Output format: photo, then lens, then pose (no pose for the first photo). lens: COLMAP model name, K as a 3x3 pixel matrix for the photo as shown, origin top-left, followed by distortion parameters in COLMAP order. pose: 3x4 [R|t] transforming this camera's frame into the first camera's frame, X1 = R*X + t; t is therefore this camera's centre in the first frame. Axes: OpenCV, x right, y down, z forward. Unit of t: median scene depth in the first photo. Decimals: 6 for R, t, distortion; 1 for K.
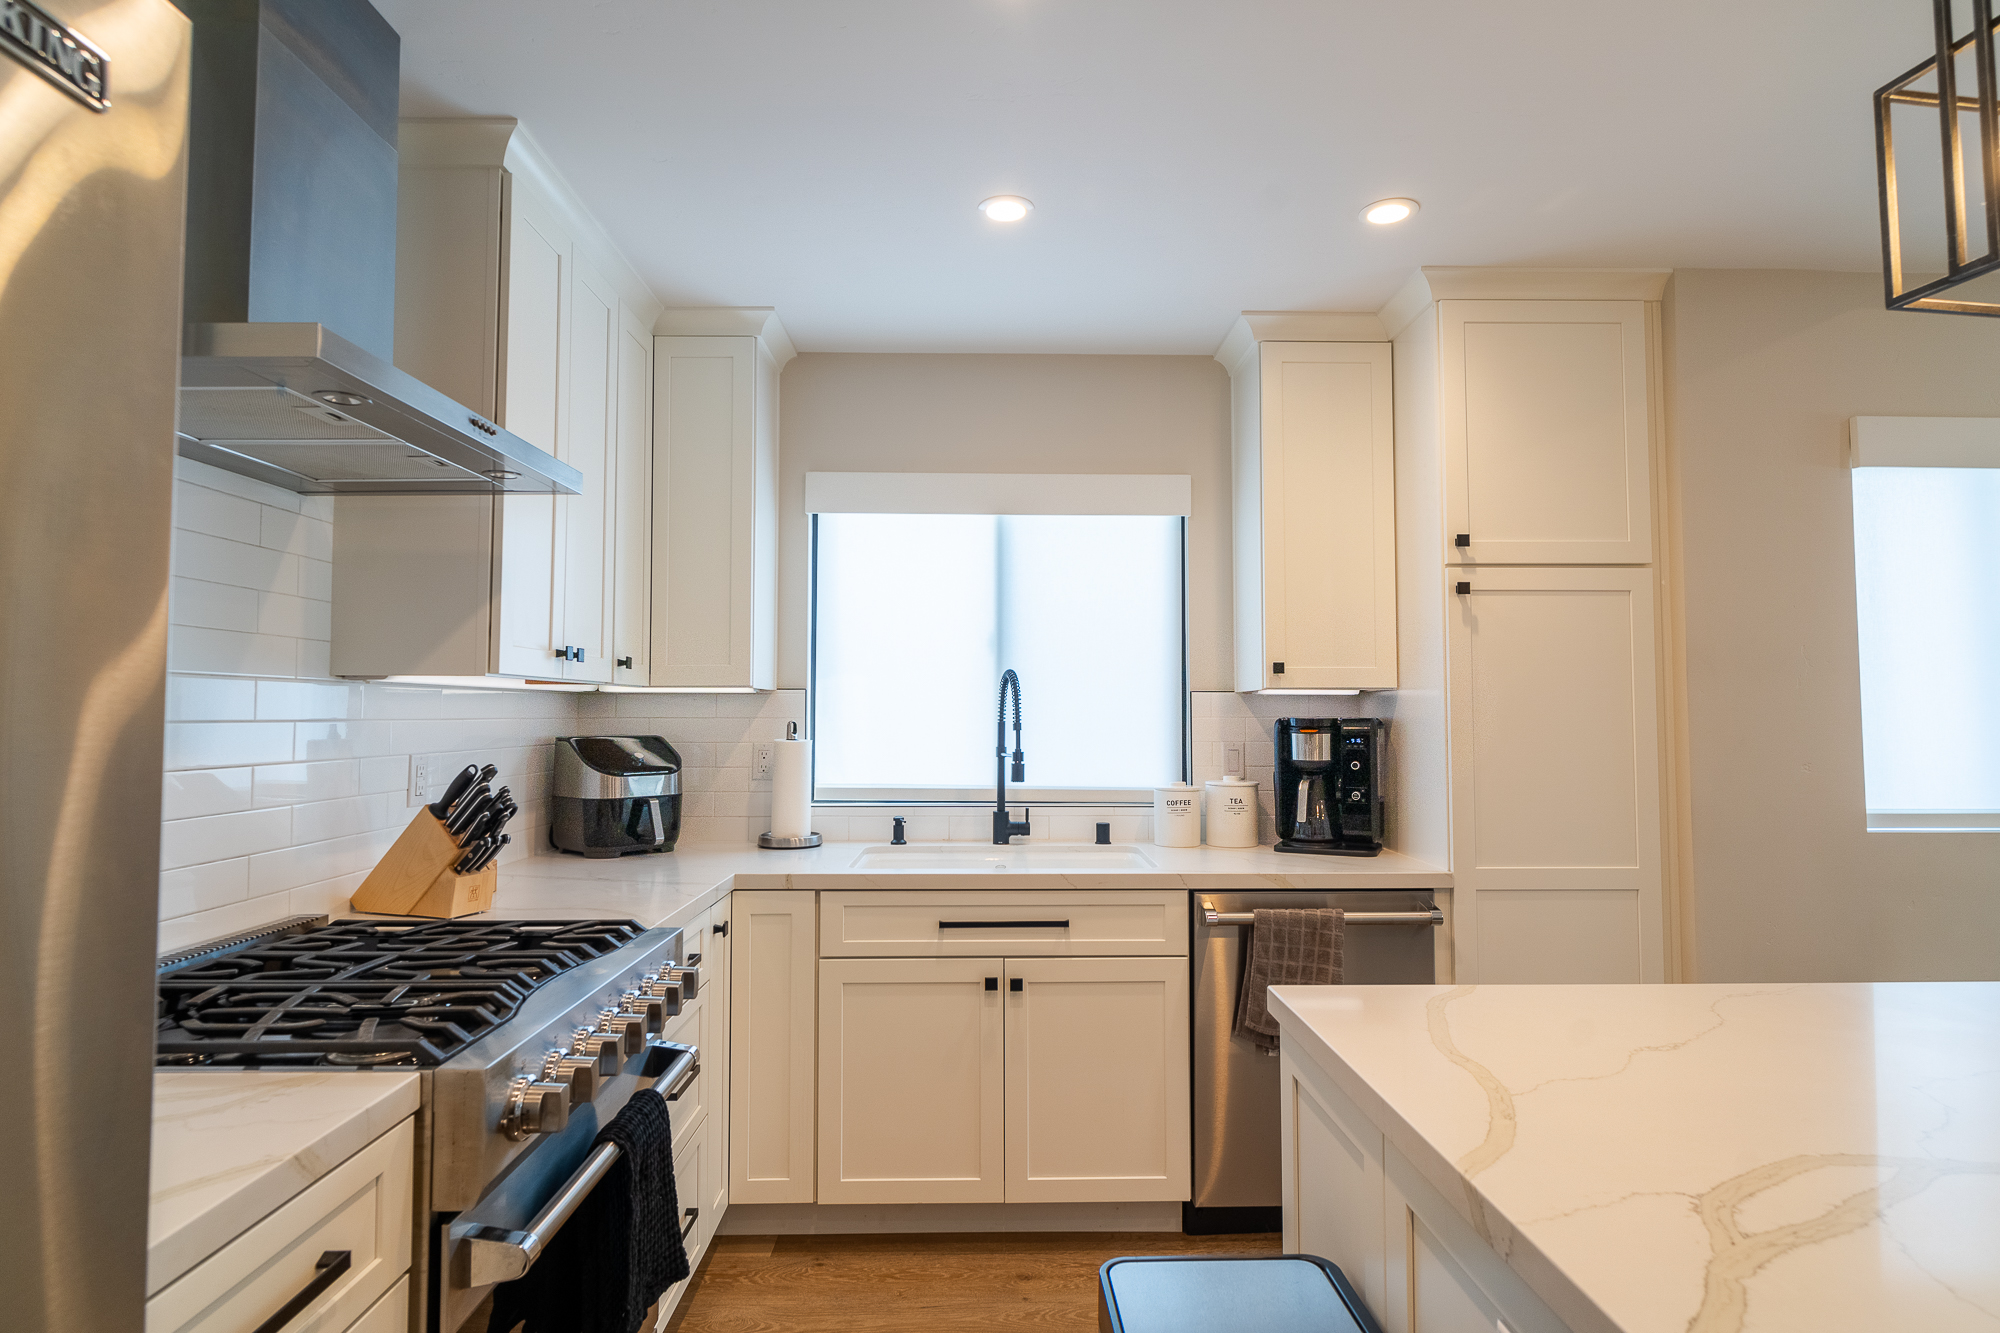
lens RADIAL K [[1042.8, 0, 1000.0], [0, 1042.8, 666.5], [0, 0, 1]] dist [0.000185, -0.000114]
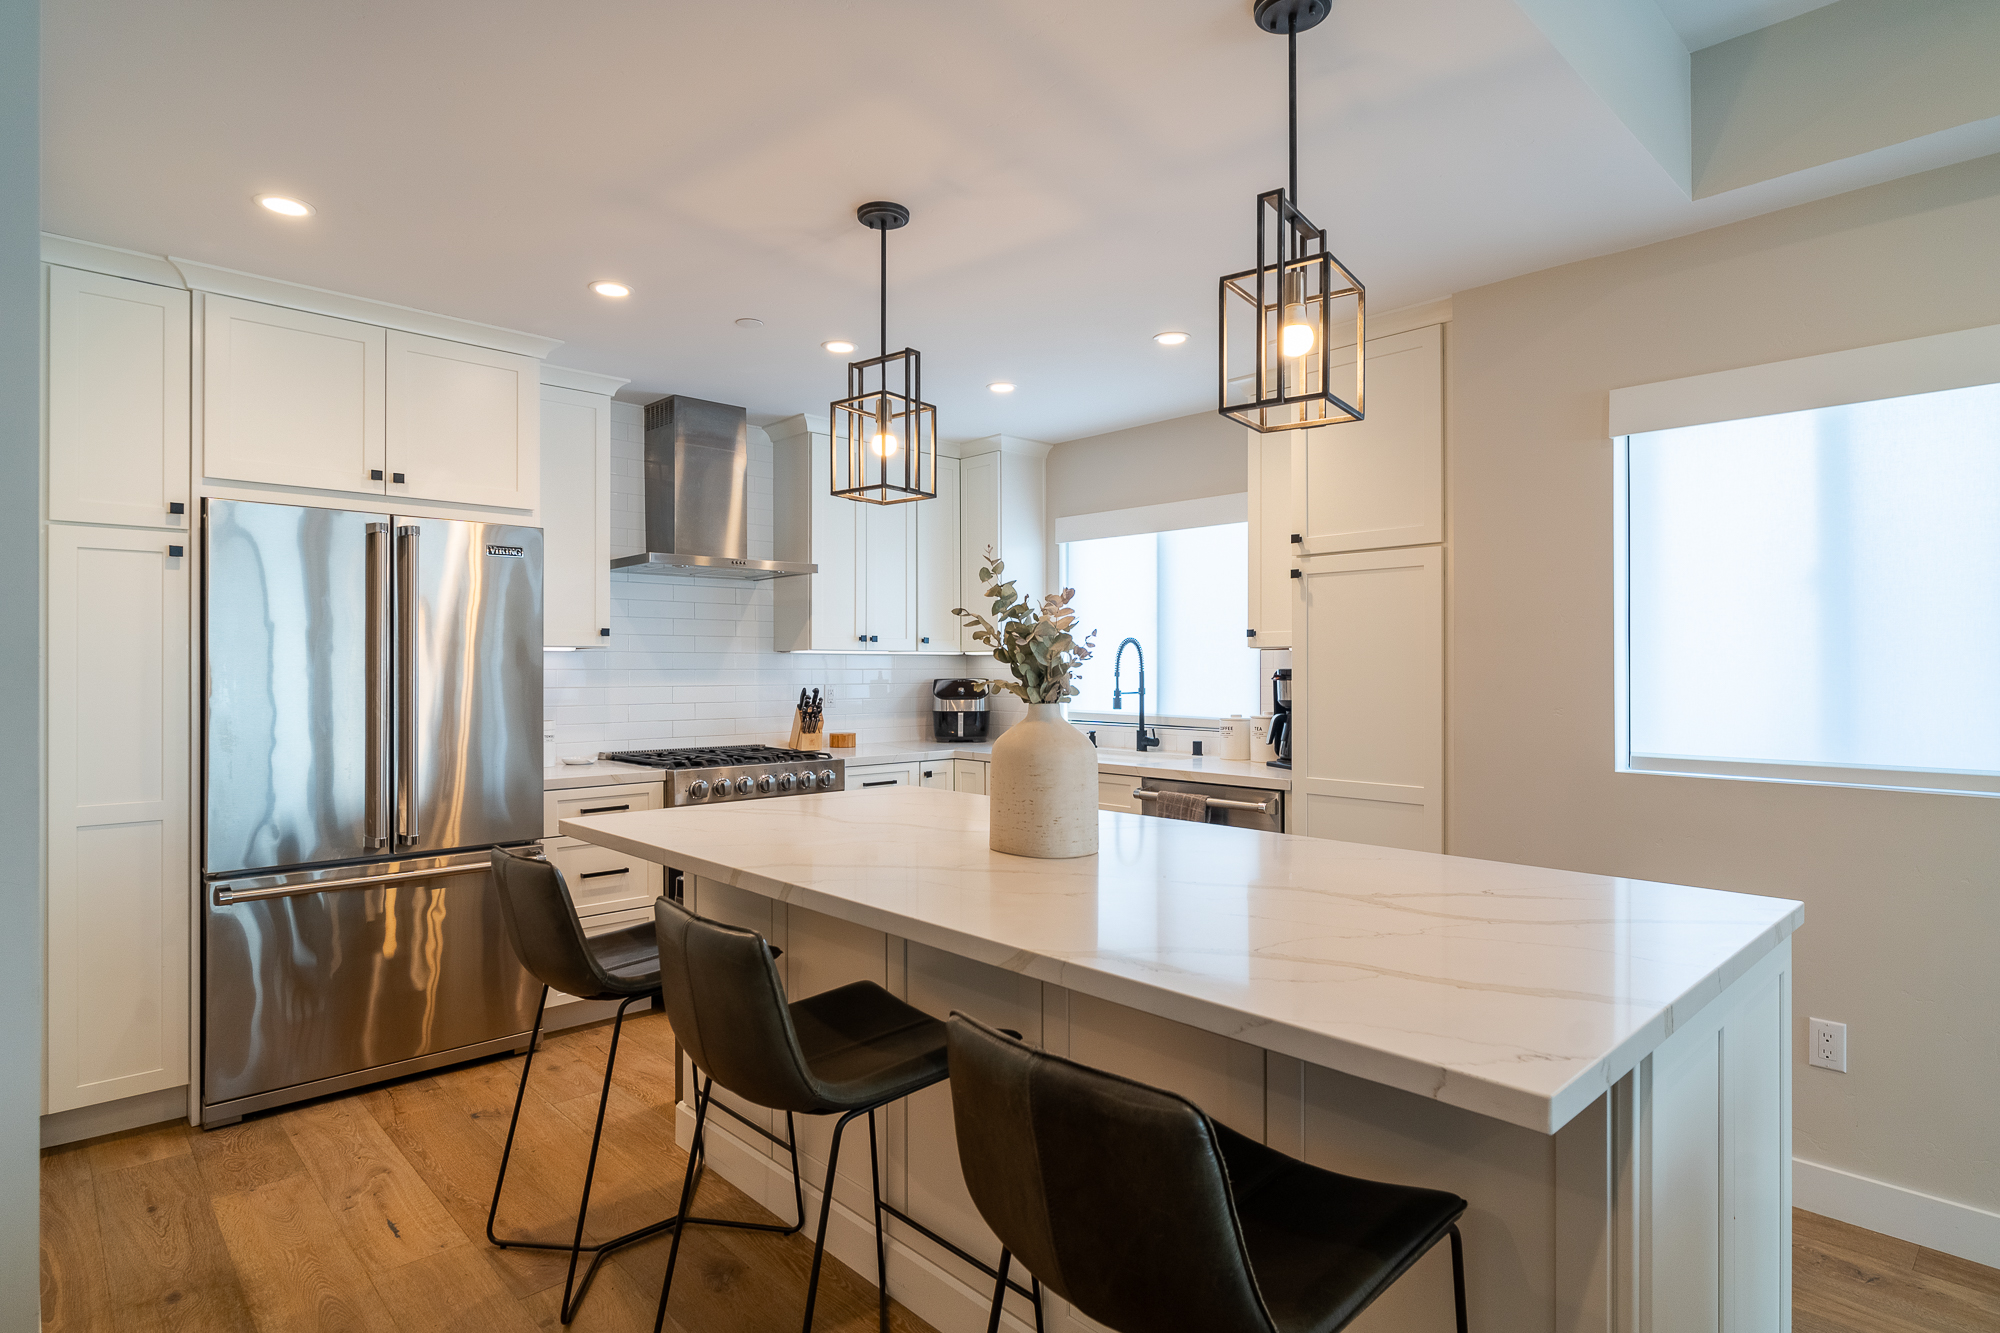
lens RADIAL K [[1056.1, 0, 1000.0], [0, 1056.1, 666.5], [0, 0, 1]] dist [0.002670, 0.000147]
pose [[0.670566, -0.001750, -0.741848, 1.200038], [0.034995, 0.998959, 0.029276, -0.007605], [0.741024, -0.045593, 0.669929, -0.219195]]
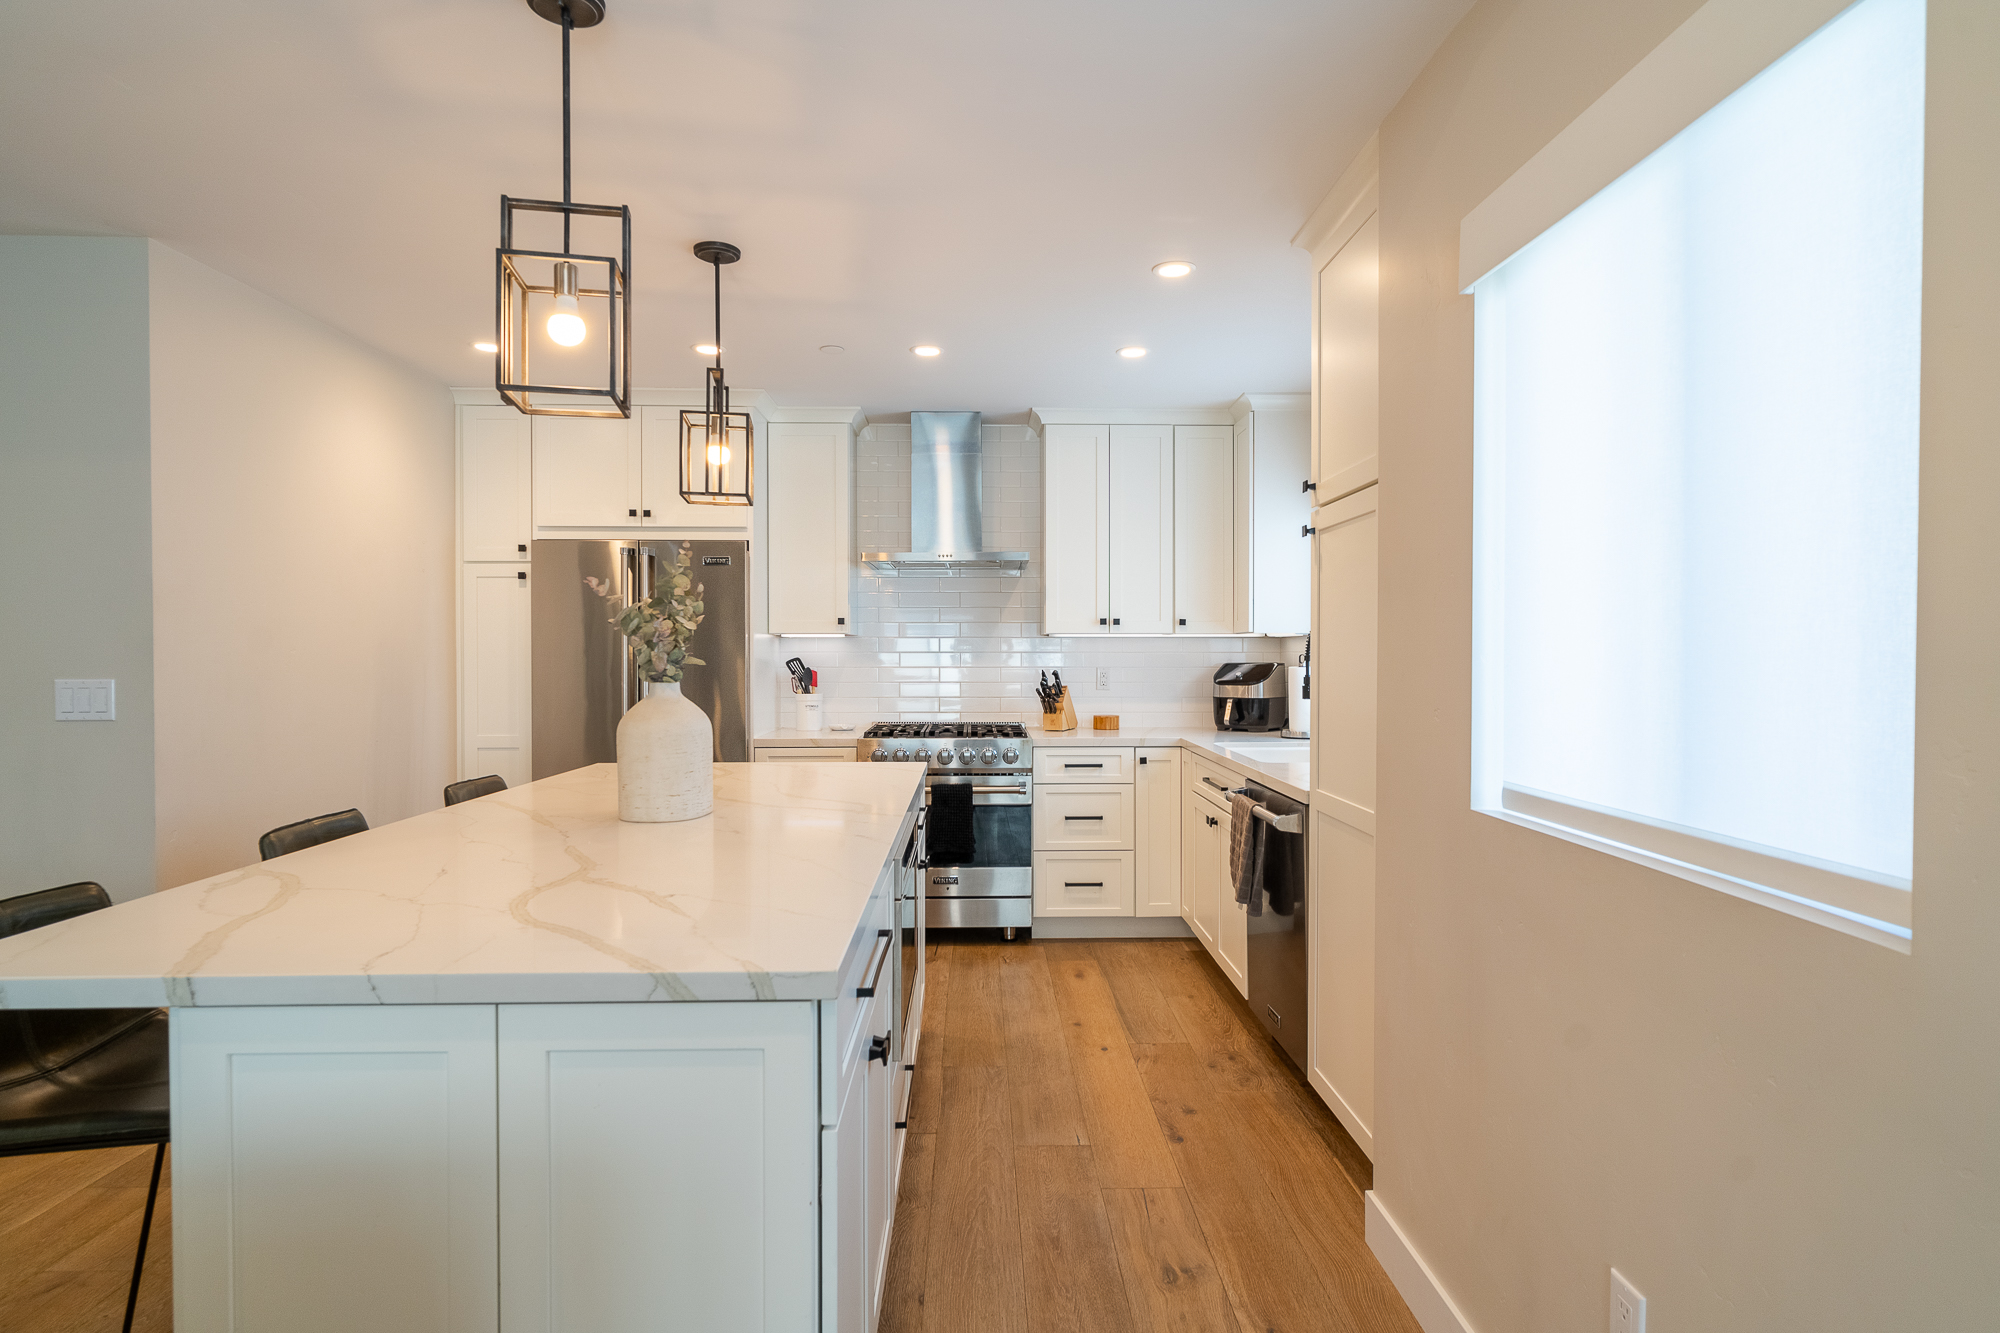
lens RADIAL K [[1056.1, 0, 1000.0], [0, 1056.1, 666.5], [0, 0, 1]] dist [0.002670, 0.000147]
pose [[0.007125, 0.013714, -0.999881, 1.526781], [0.046960, 0.998798, 0.014034, 0.033983], [0.998871, -0.047055, 0.006473, 0.661324]]
